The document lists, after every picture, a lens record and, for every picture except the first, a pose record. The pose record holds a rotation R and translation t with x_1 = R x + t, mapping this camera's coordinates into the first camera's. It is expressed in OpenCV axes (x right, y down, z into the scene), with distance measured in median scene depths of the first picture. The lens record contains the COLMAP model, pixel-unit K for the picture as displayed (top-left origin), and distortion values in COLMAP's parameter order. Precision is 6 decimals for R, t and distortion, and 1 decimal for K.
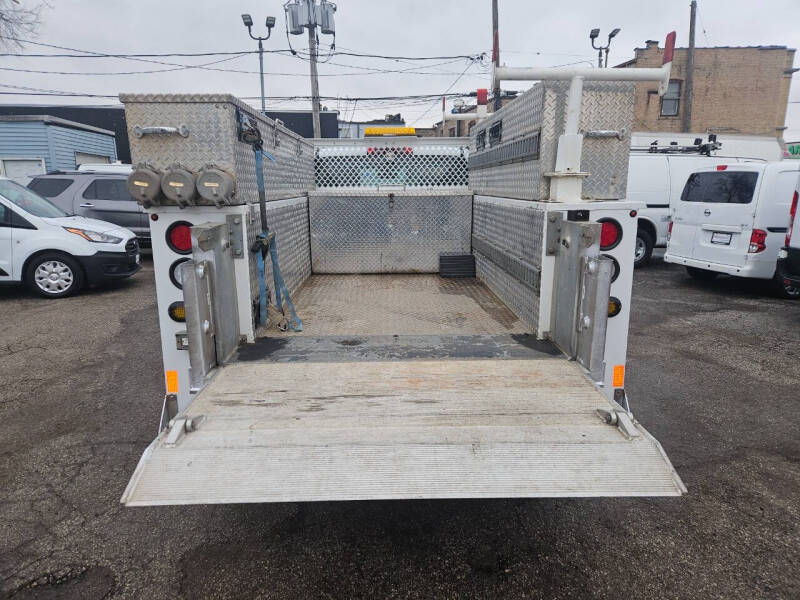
lens RADIAL K [[531.6, 0, 399.3], [0, 531.6, 301.3], [0, 0, 1]] dist [0.069136, -0.050533]
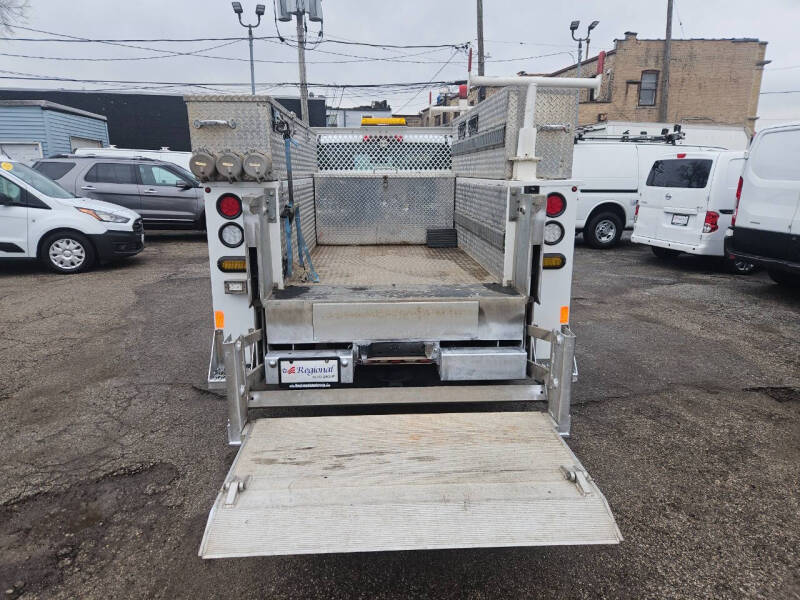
lens RADIAL K [[531.1, 0, 400.6], [0, 531.1, 296.6], [0, 0, 1]] dist [0.071852, -0.054050]
pose [[0.999576, -0.001321, 0.029077, -0.013591], [0.000878, 0.999883, 0.015260, 0.037422], [-0.029094, -0.015228, 0.999461, -0.142513]]
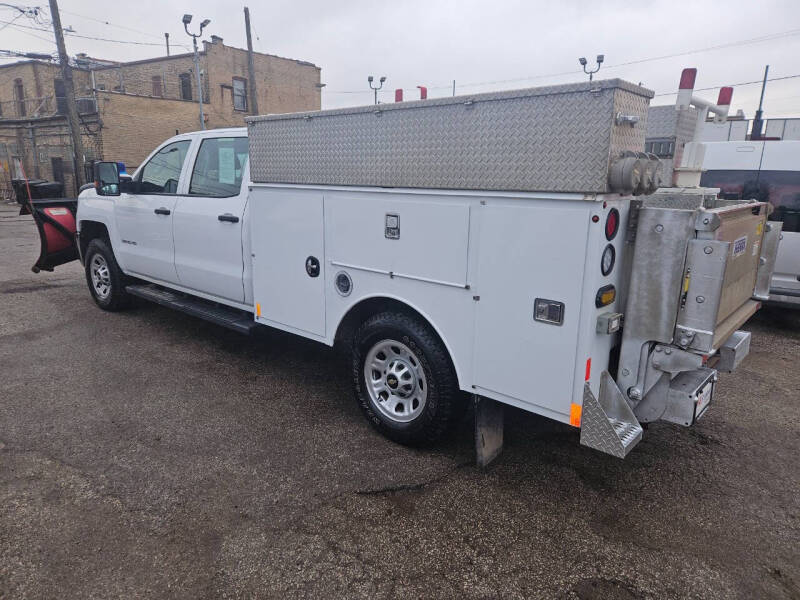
lens RADIAL K [[527.6, 0, 396.7], [0, 527.6, 298.3], [0, 0, 1]] dist [0.057982, -0.035239]
pose [[0.679524, -0.148627, 0.718440, -0.670608], [0.135445, 0.987846, 0.076252, -0.052712], [-0.721042, 0.045494, 0.691396, 0.280541]]
